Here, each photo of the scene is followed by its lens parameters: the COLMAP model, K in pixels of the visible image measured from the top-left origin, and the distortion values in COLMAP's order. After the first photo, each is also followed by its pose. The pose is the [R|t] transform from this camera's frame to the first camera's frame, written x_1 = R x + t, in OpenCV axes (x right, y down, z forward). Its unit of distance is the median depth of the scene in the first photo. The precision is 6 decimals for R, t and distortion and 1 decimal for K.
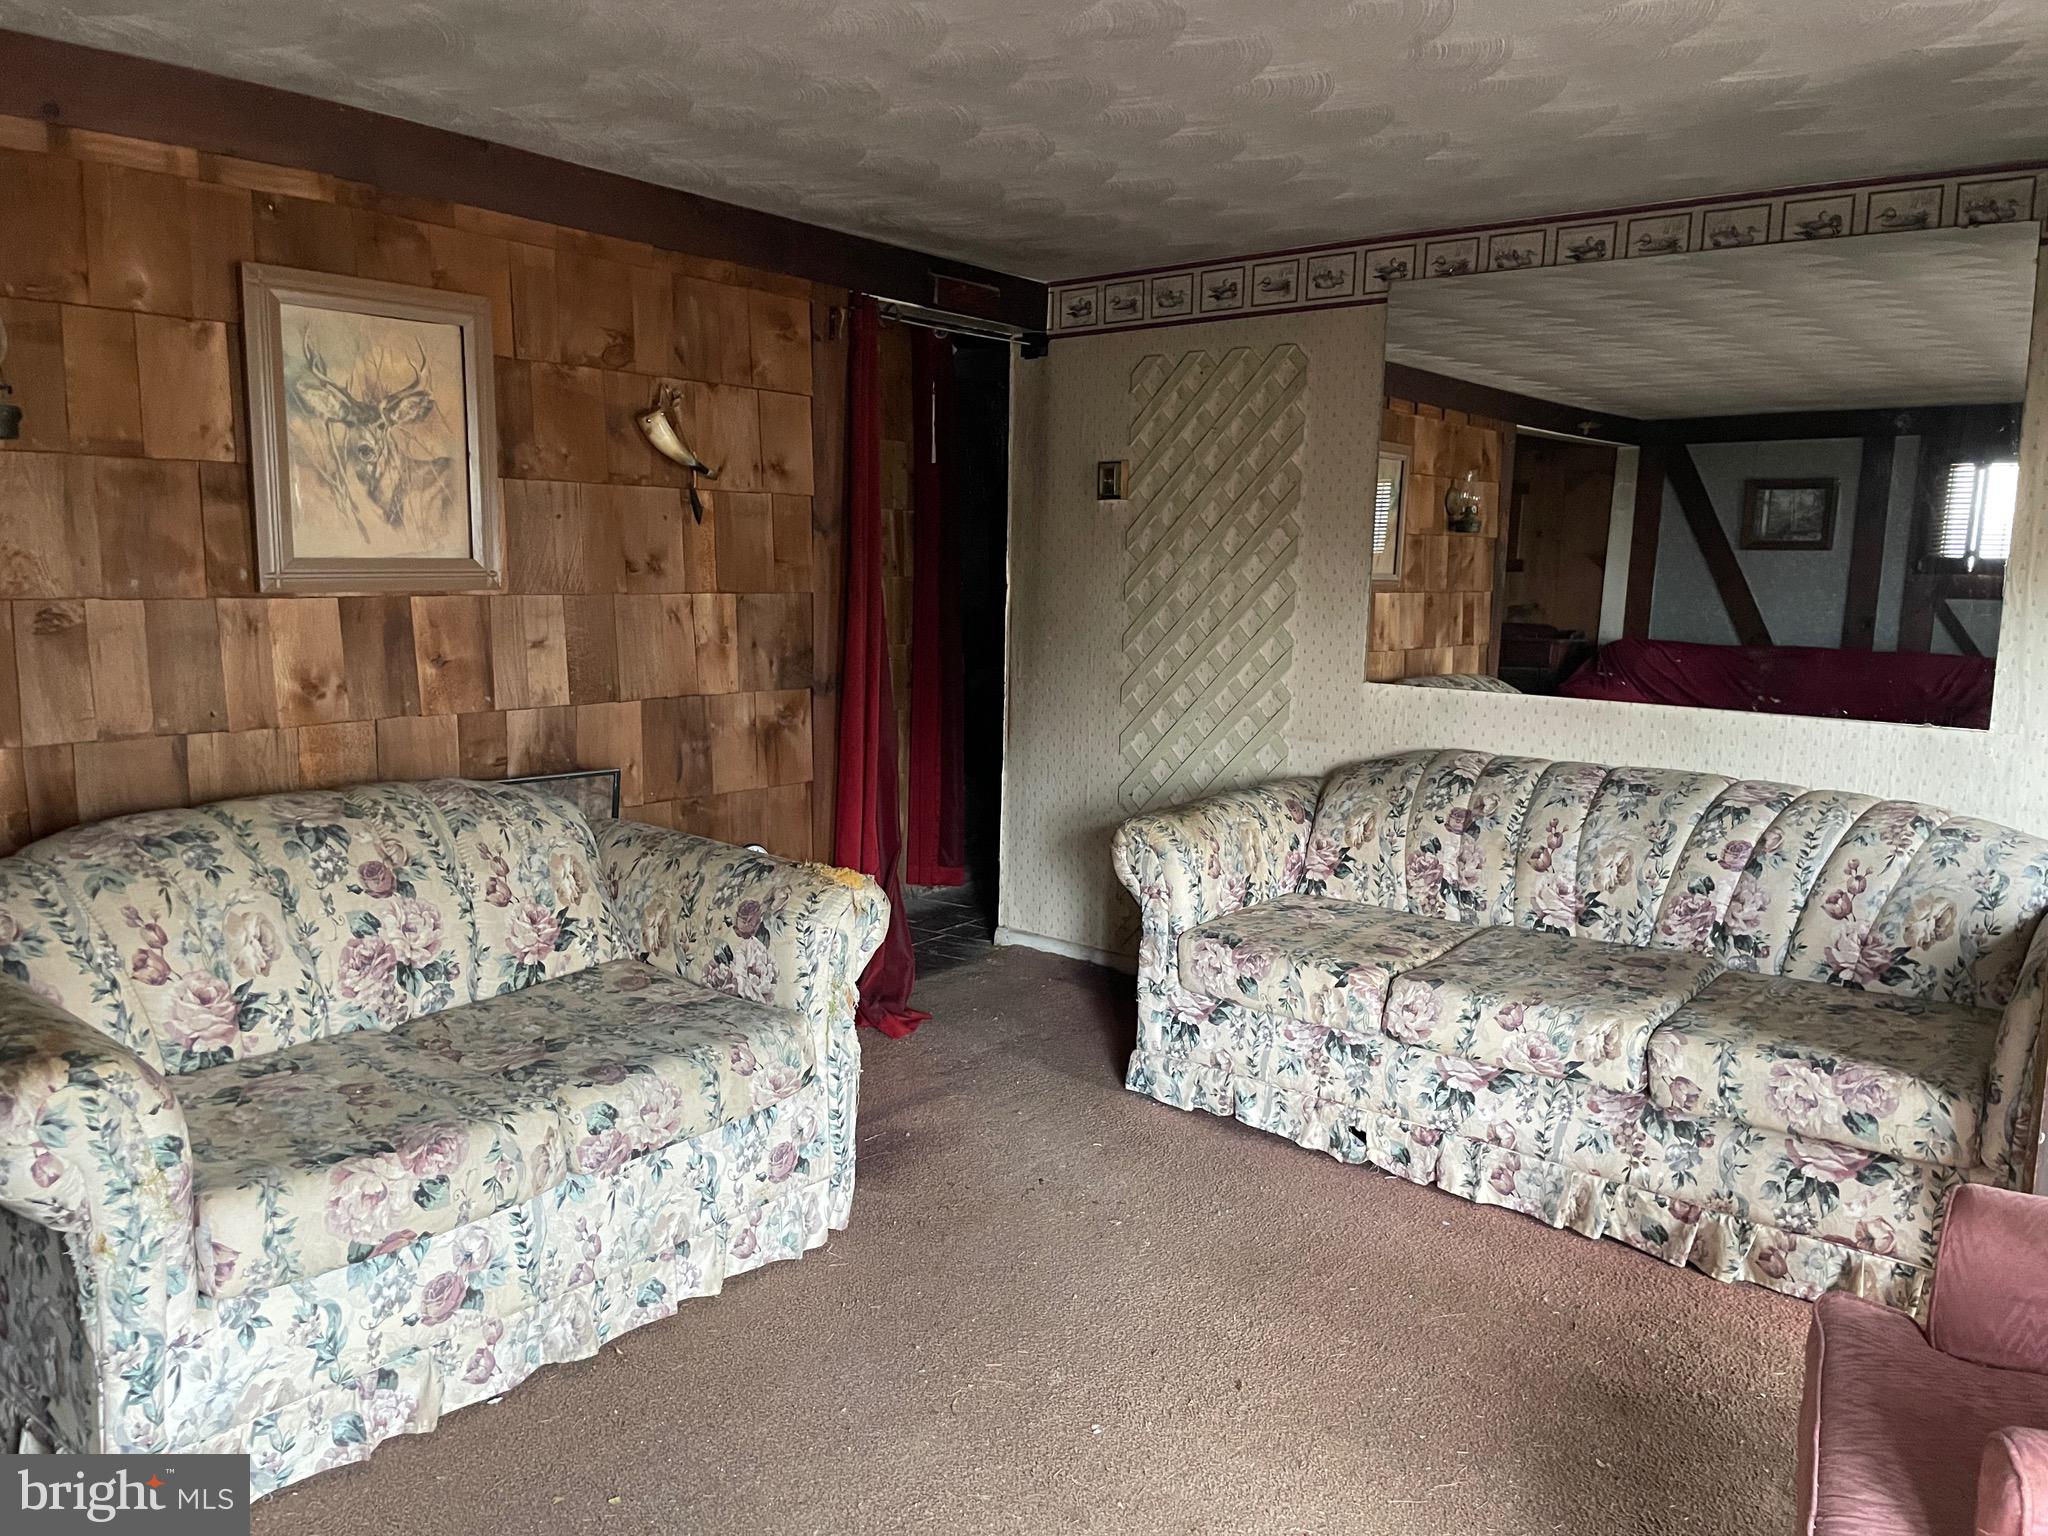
lens RADIAL K [[1539.0, 0, 1034.9], [0, 1539.0, 752.8], [0, 0, 1]] dist [0.097101, -0.128610]
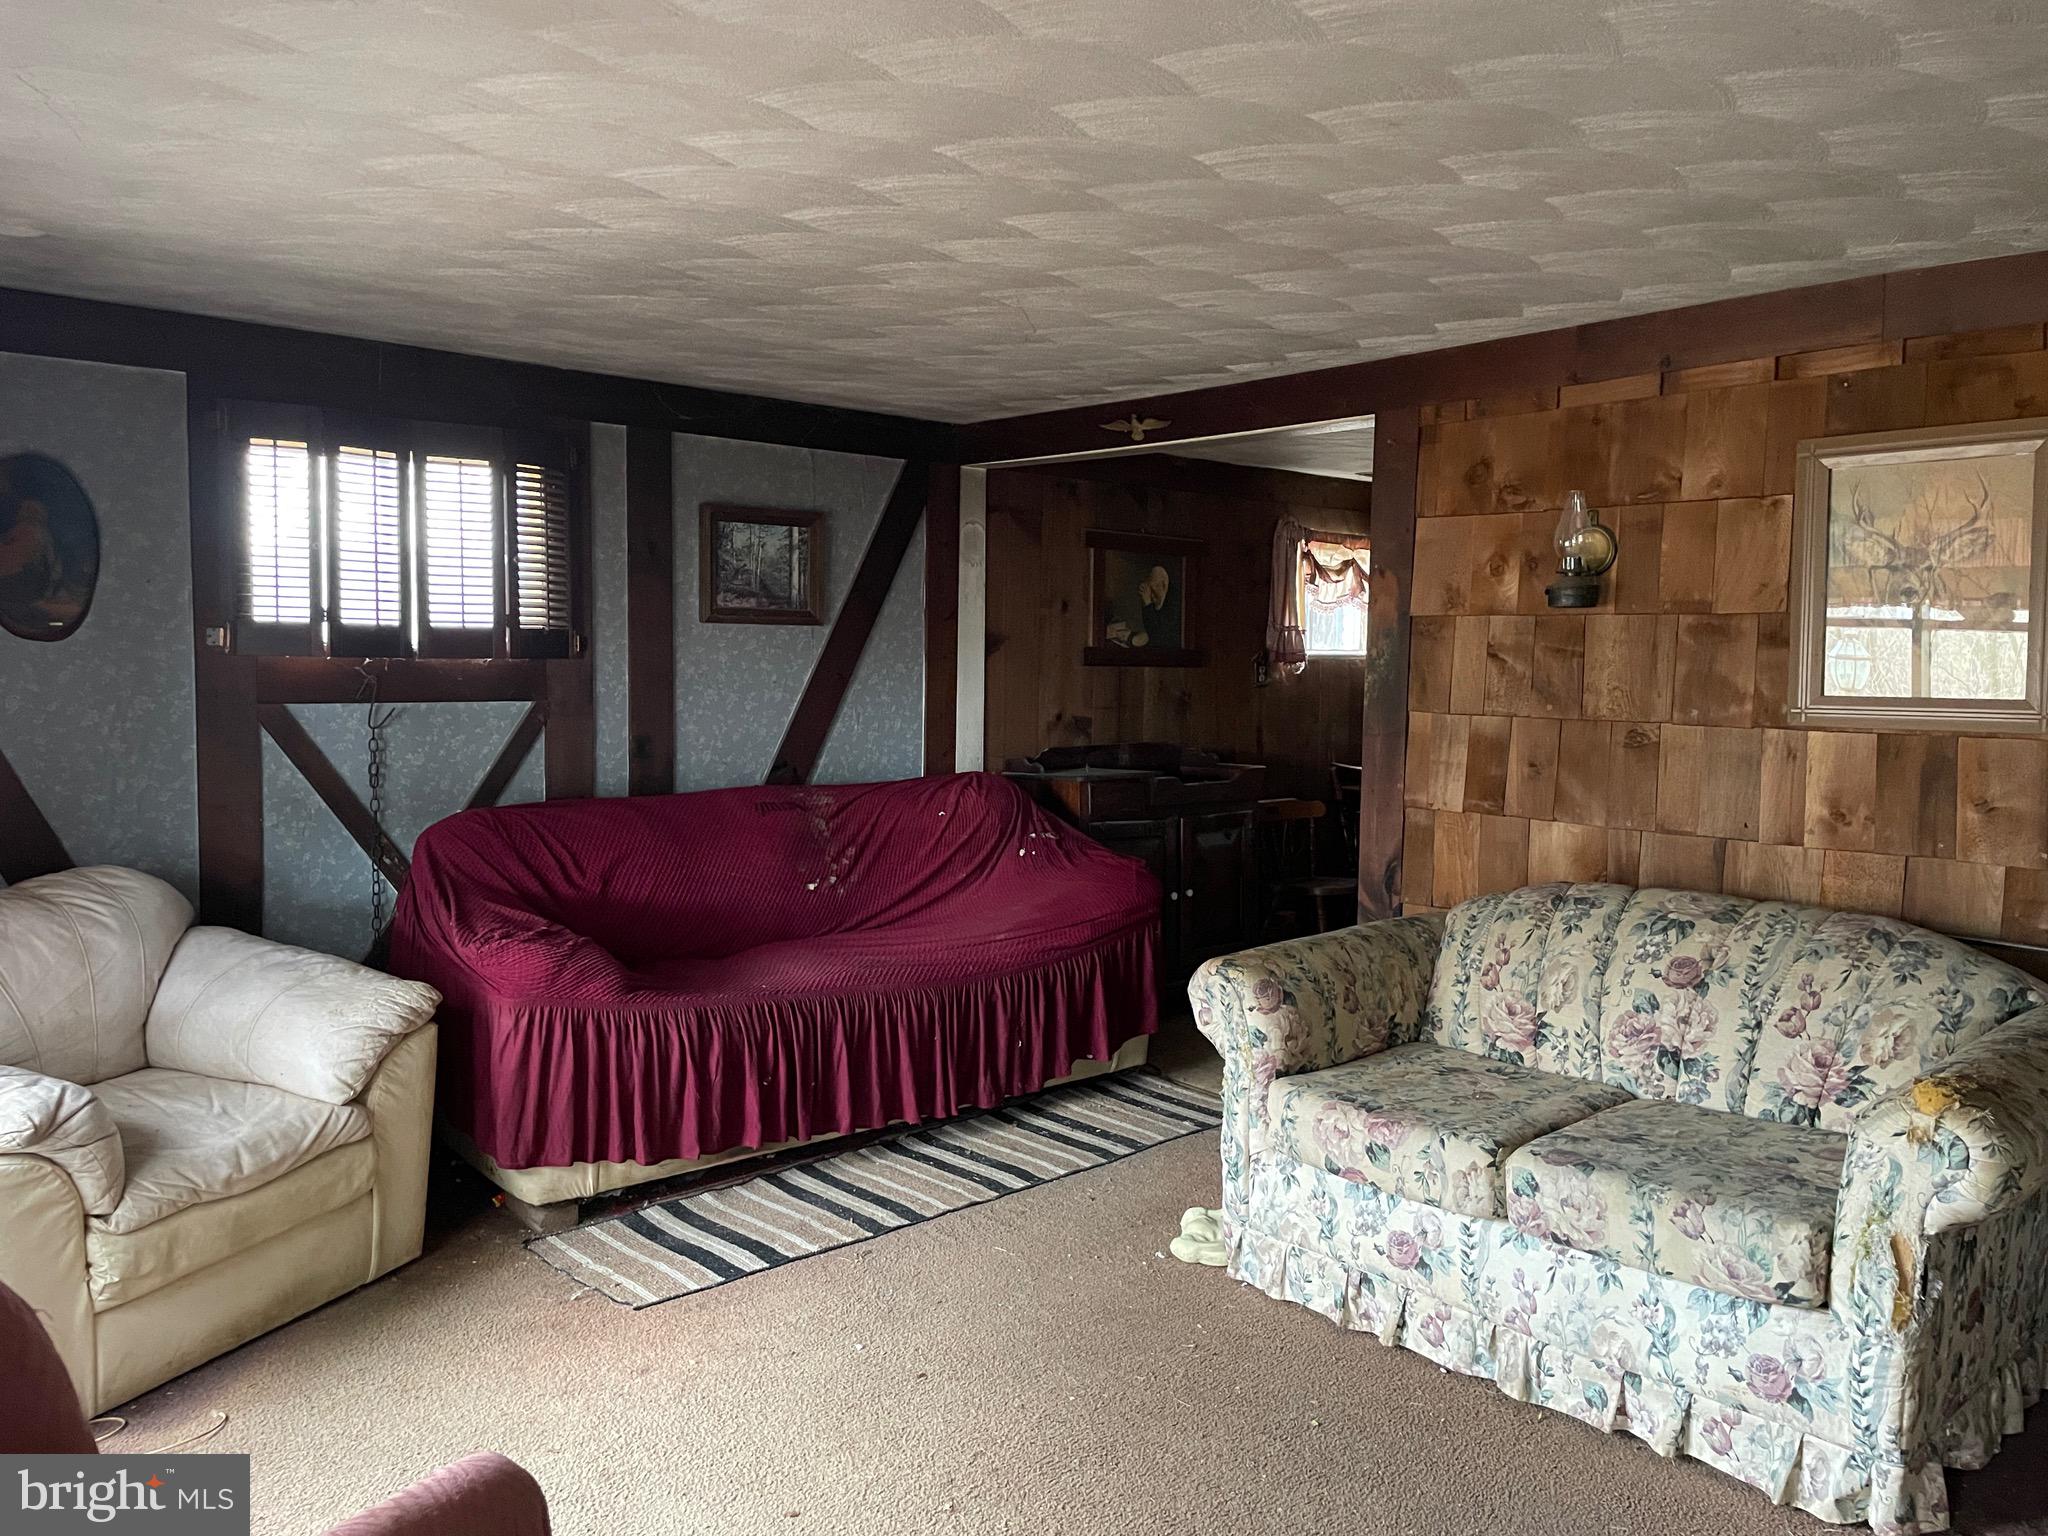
lens RADIAL K [[1539.0, 0, 1034.9], [0, 1539.0, 752.8], [0, 0, 1]] dist [0.097101, -0.128610]
pose [[-0.148837, 0.039612, -0.988068, 0.731181], [-0.148621, 0.986952, 0.061955, -0.073555], [0.977629, 0.156069, -0.141008, 0.647626]]
